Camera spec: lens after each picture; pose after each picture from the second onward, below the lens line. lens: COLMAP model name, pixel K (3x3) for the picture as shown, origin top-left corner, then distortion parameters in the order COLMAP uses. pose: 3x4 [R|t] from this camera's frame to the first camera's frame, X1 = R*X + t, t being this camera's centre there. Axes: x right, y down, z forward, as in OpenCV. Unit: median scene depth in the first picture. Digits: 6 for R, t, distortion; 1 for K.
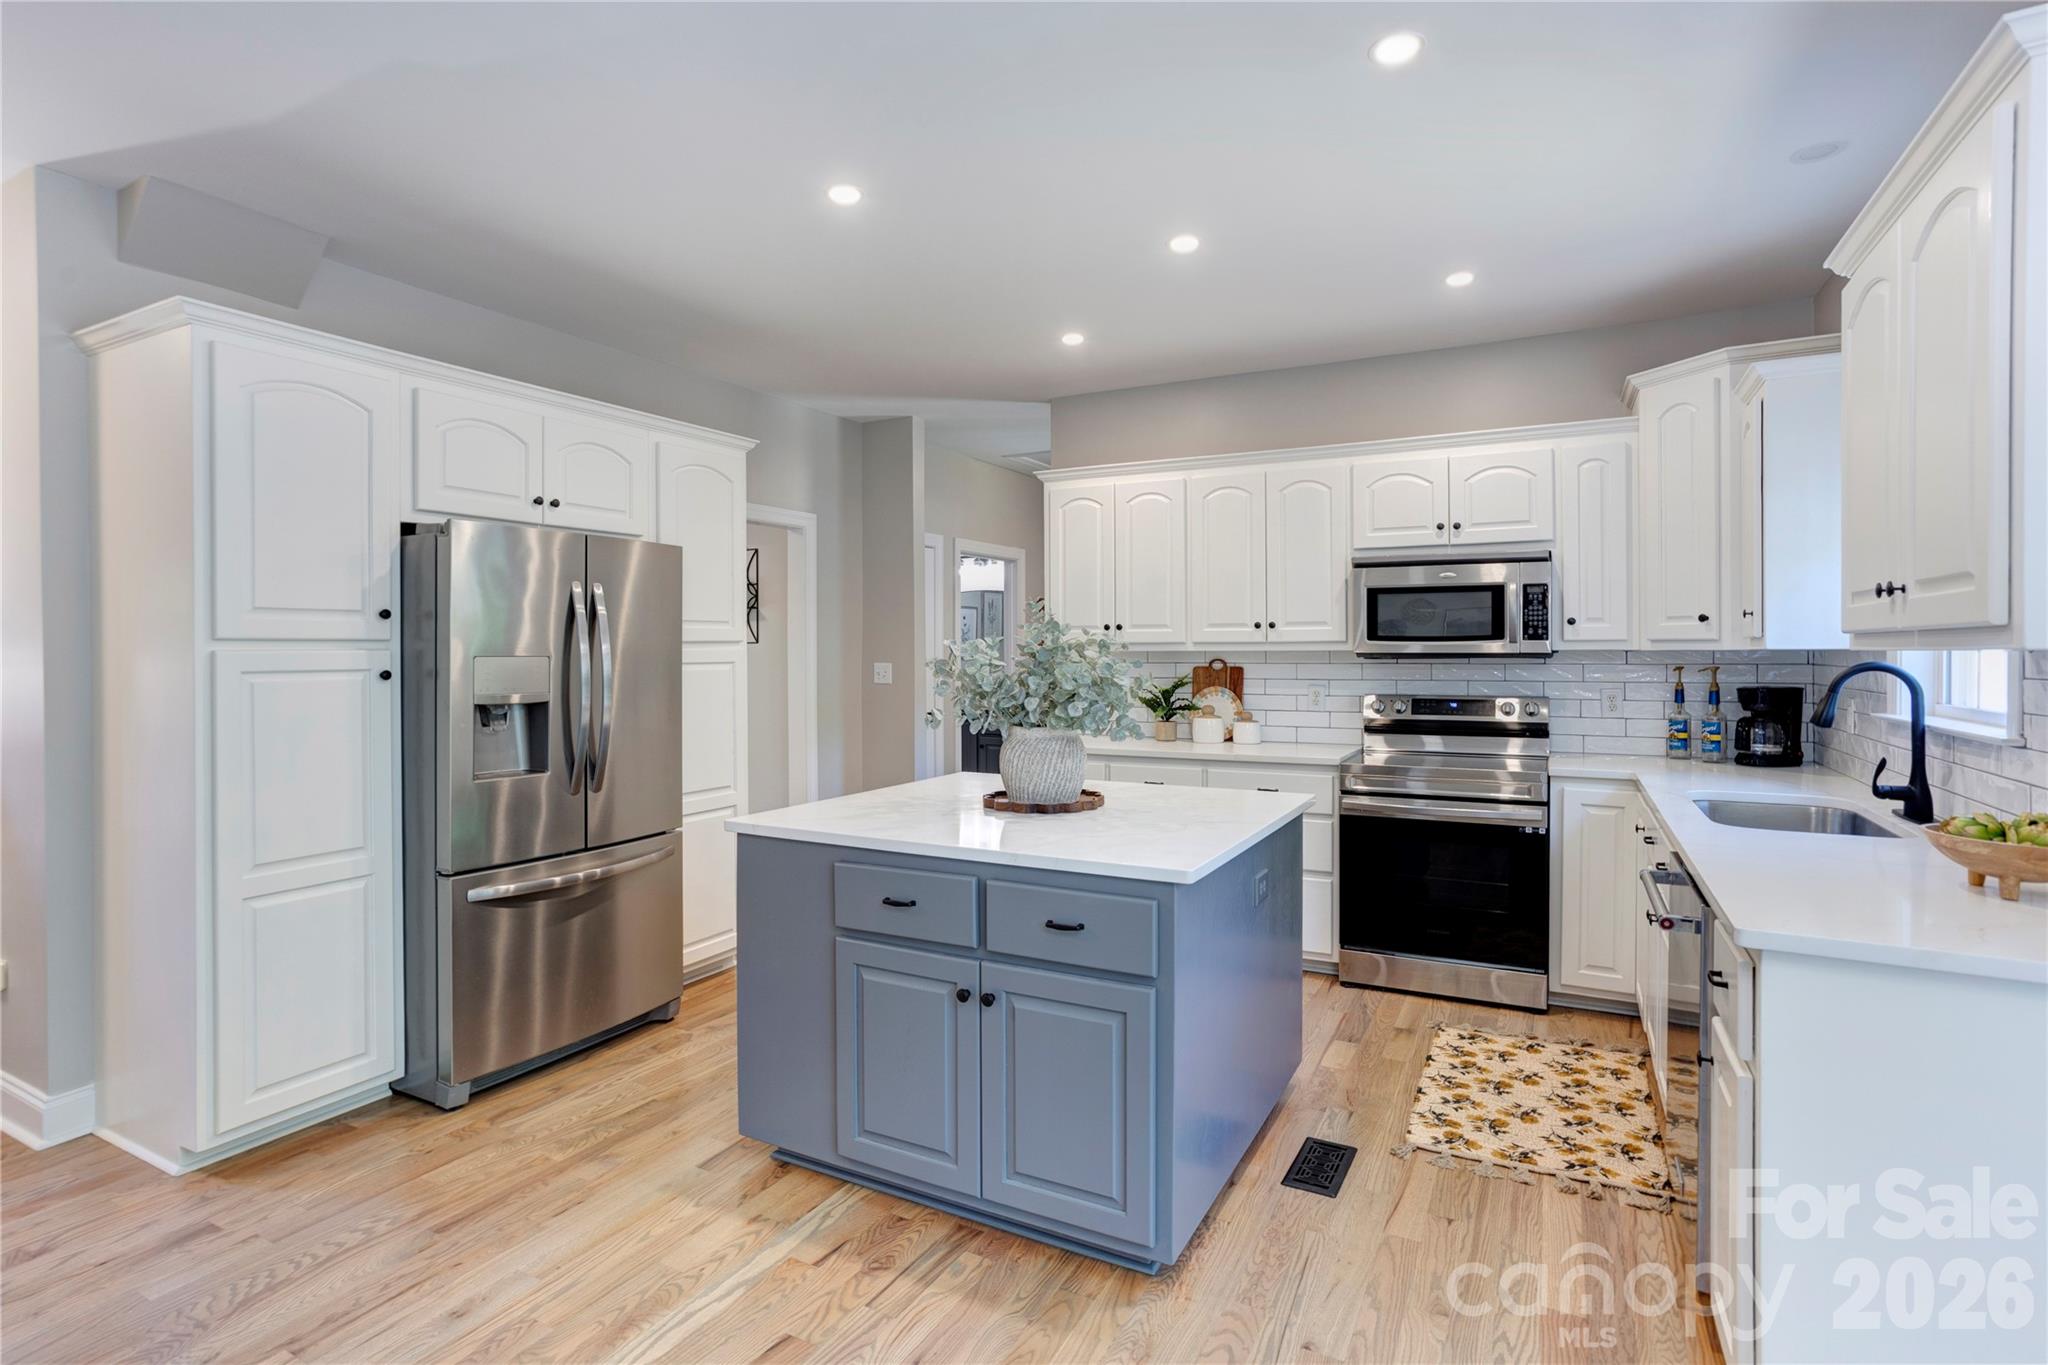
lens RADIAL K [[1021.8, 0, 1005.7], [0, 1021.8, 656.8], [0, 0, 1]] dist [-0.047573, 0.034103]
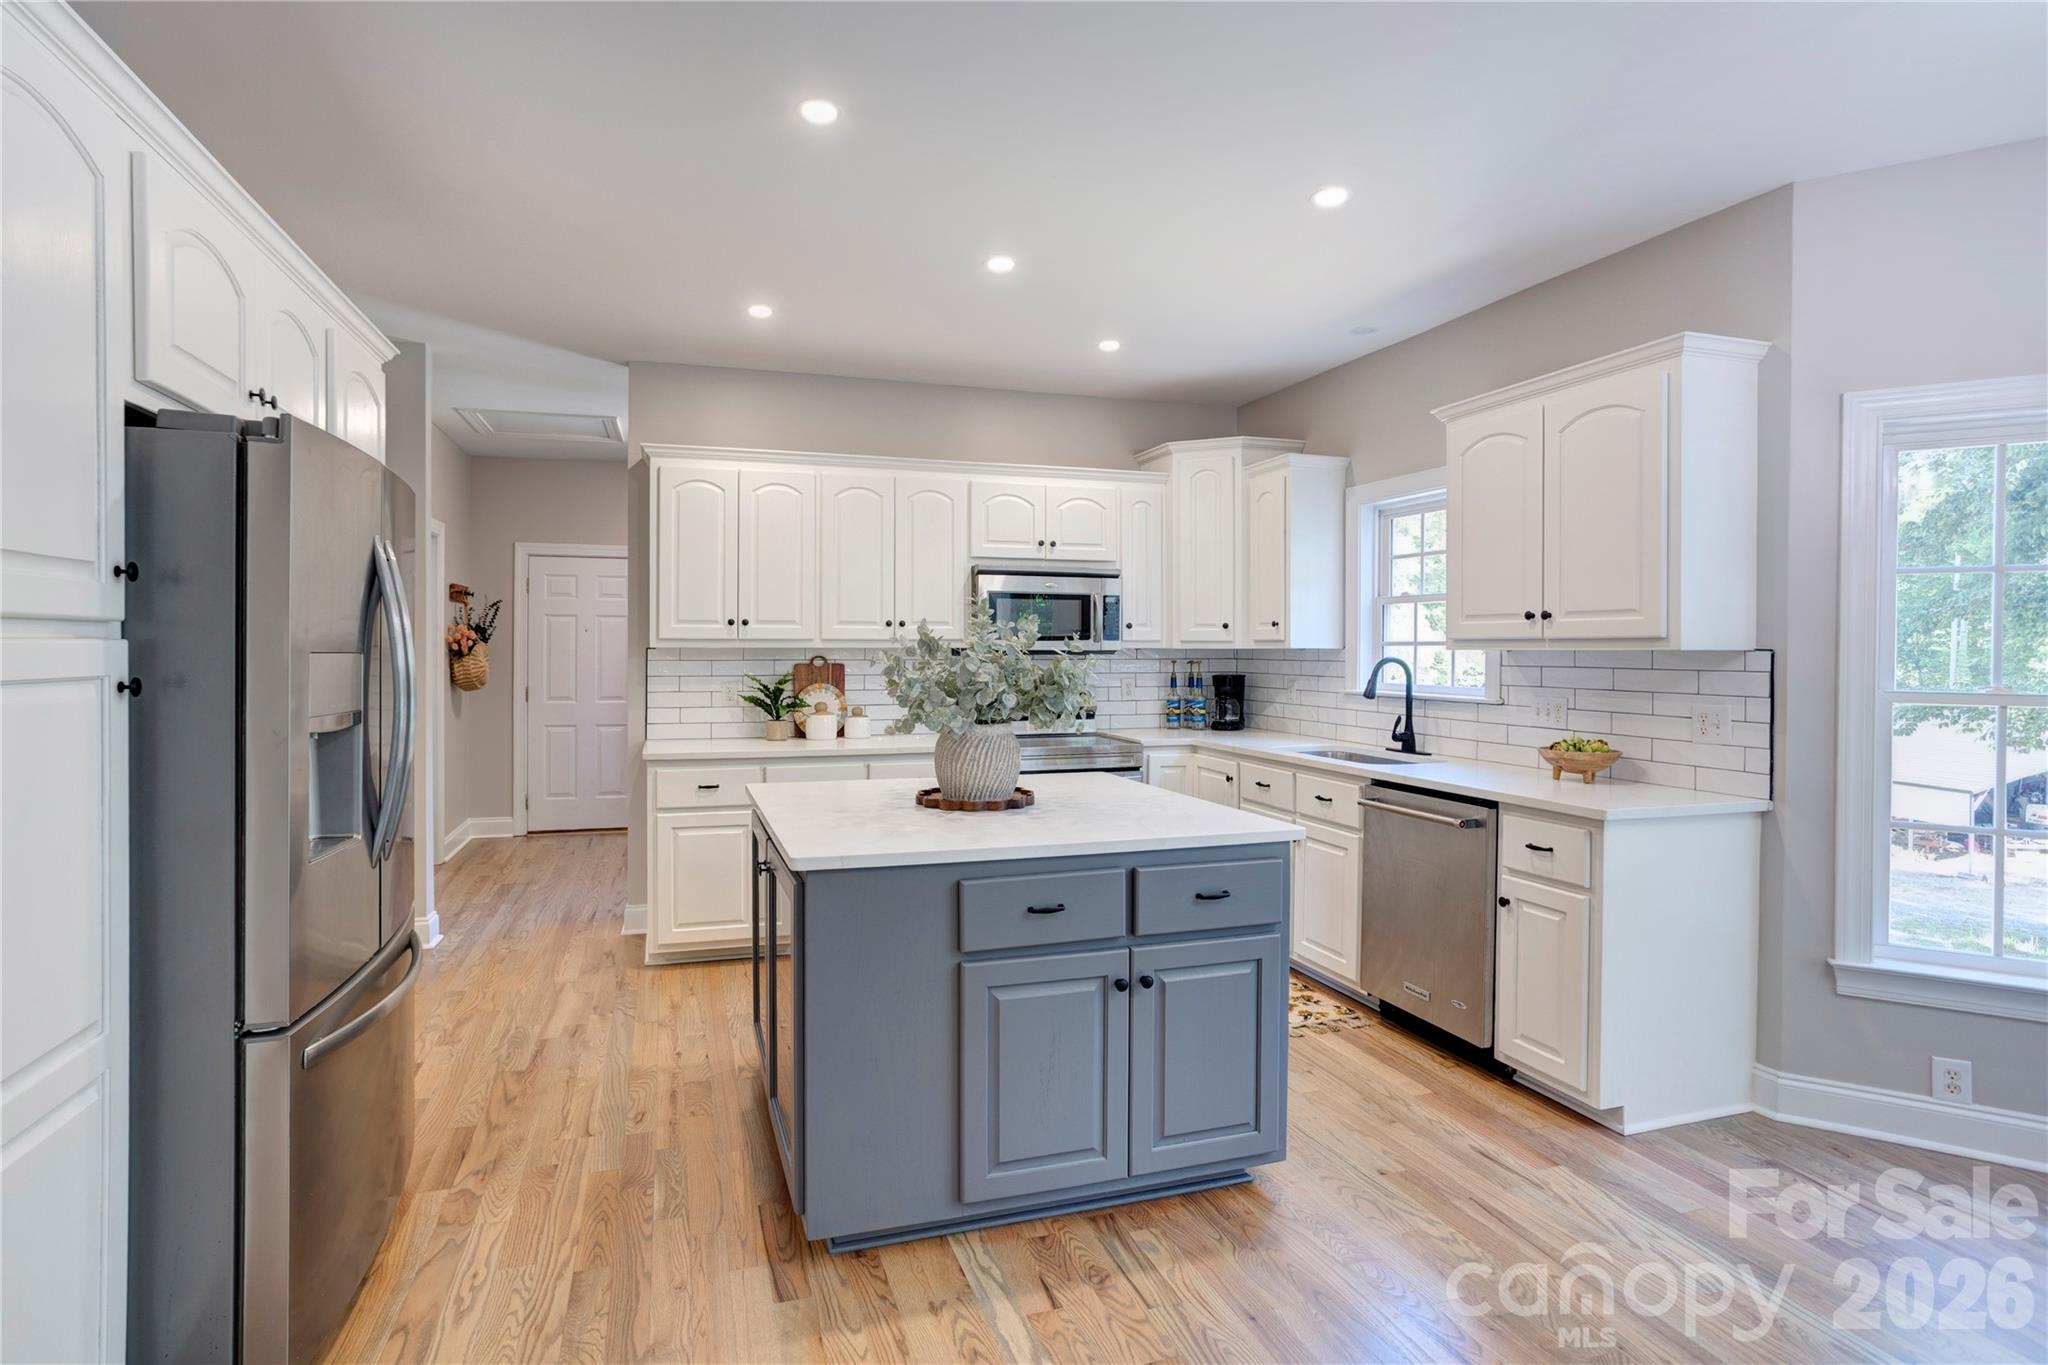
lens RADIAL K [[1021.8, 0, 1005.7], [0, 1021.8, 656.8], [0, 0, 1]] dist [-0.047573, 0.034103]
pose [[0.689374, -0.001868, 0.724403, -0.497855], [0.000192, 0.999997, 0.002395, 0.001019], [-0.724406, -0.001512, 0.689372, 0.220873]]
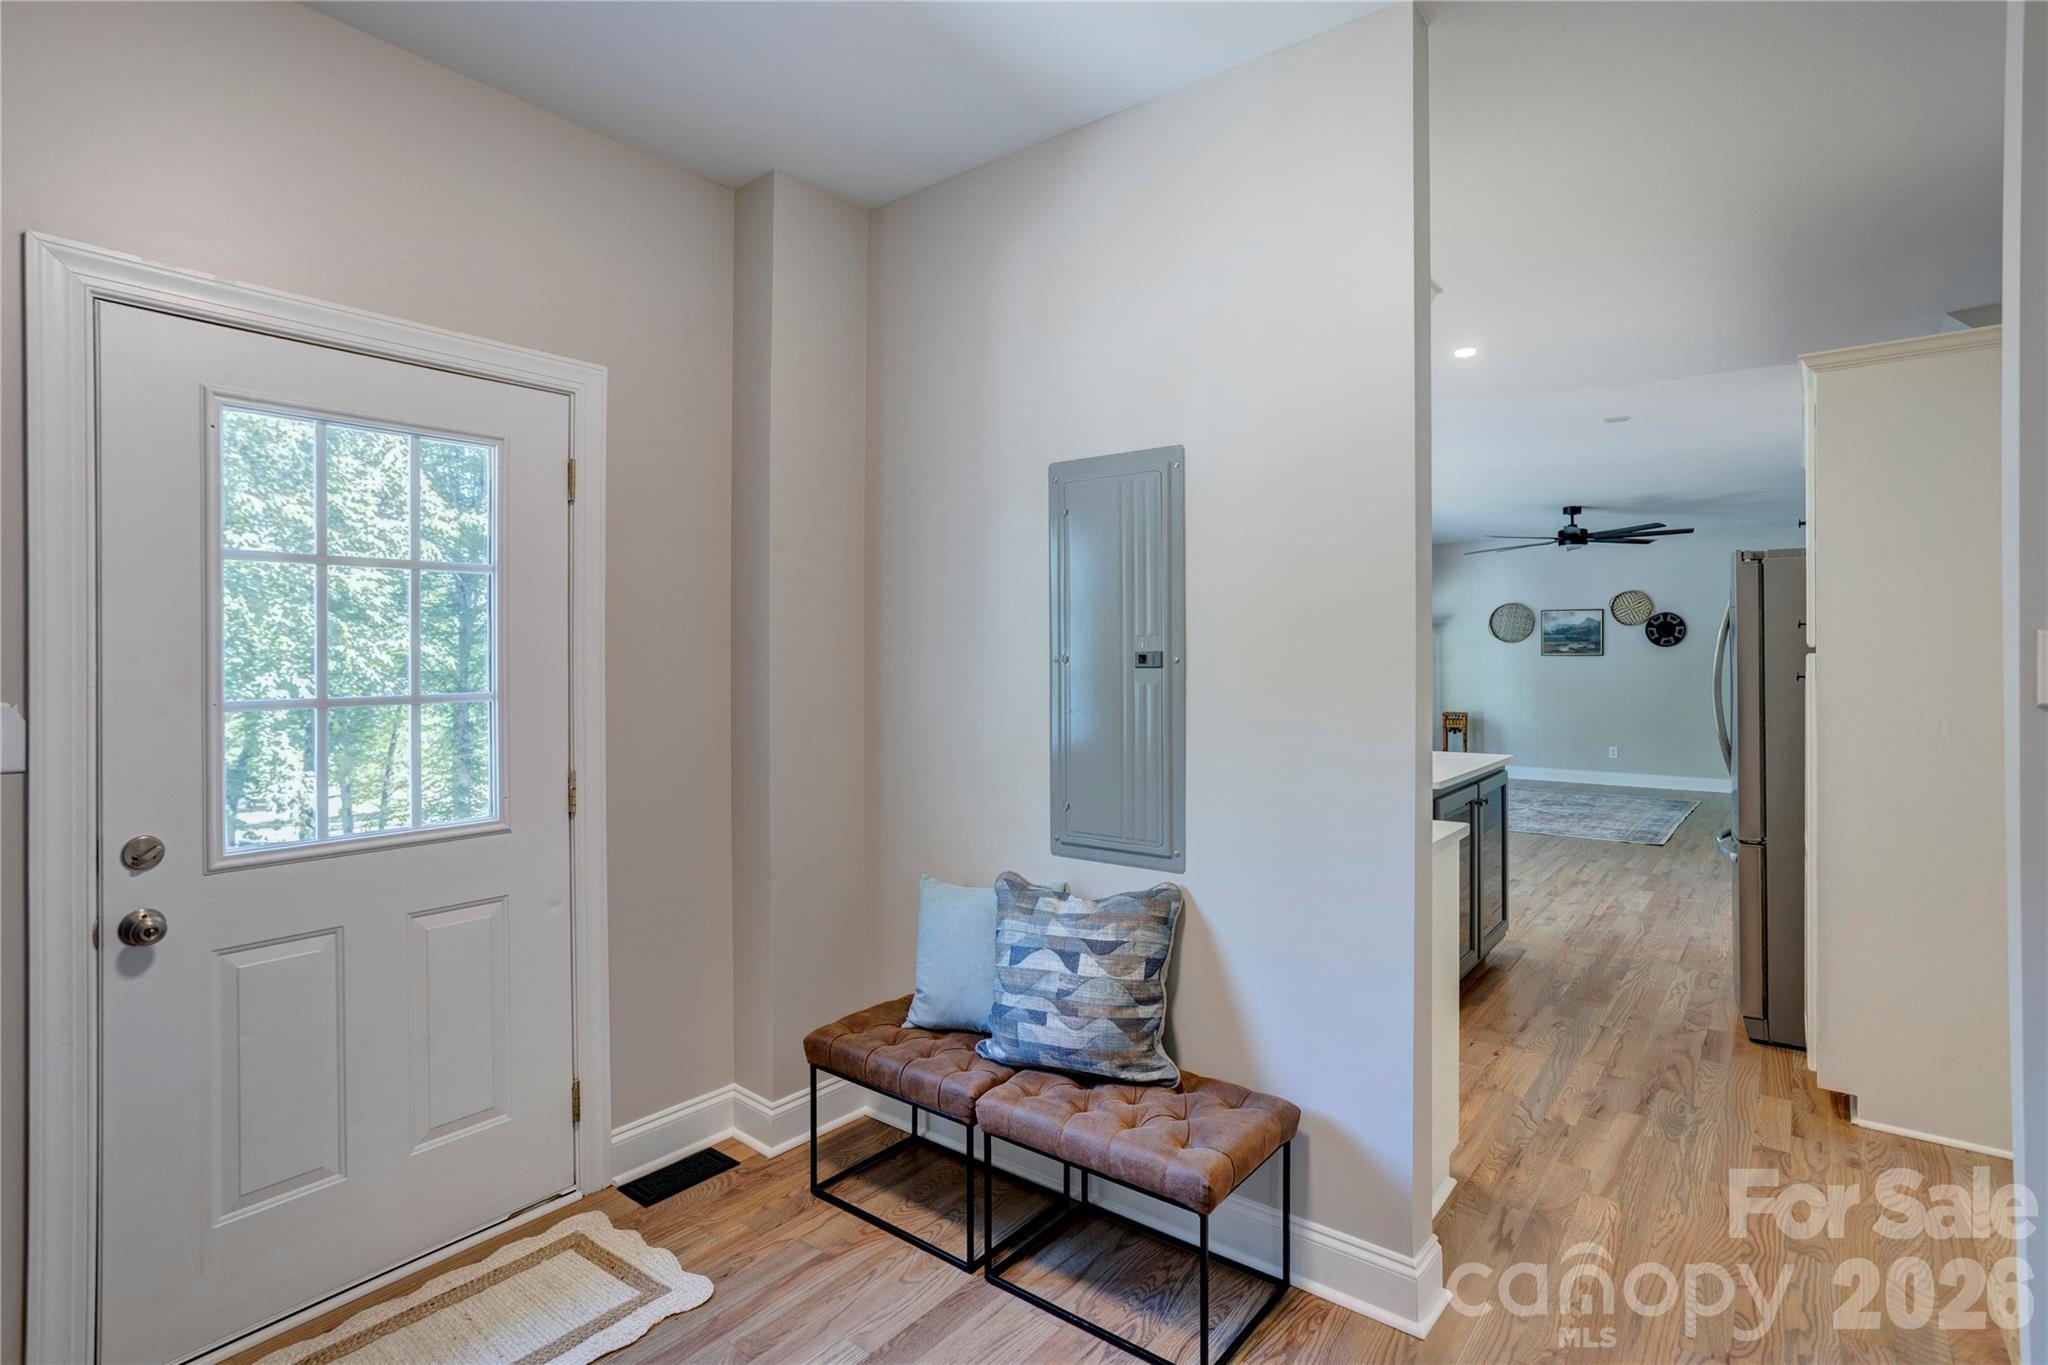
lens RADIAL K [[1000.7, 0, 1011.2], [0, 1000.7, 656.8], [0, 0, 1]] dist [-0.044373, 0.031420]
pose [[-0.983462, -0.000829, 0.181115, 0.171627], [-0.000234, 0.999995, 0.003307, -0.004899], [-0.181117, 0.003210, -0.983456, 1.881787]]
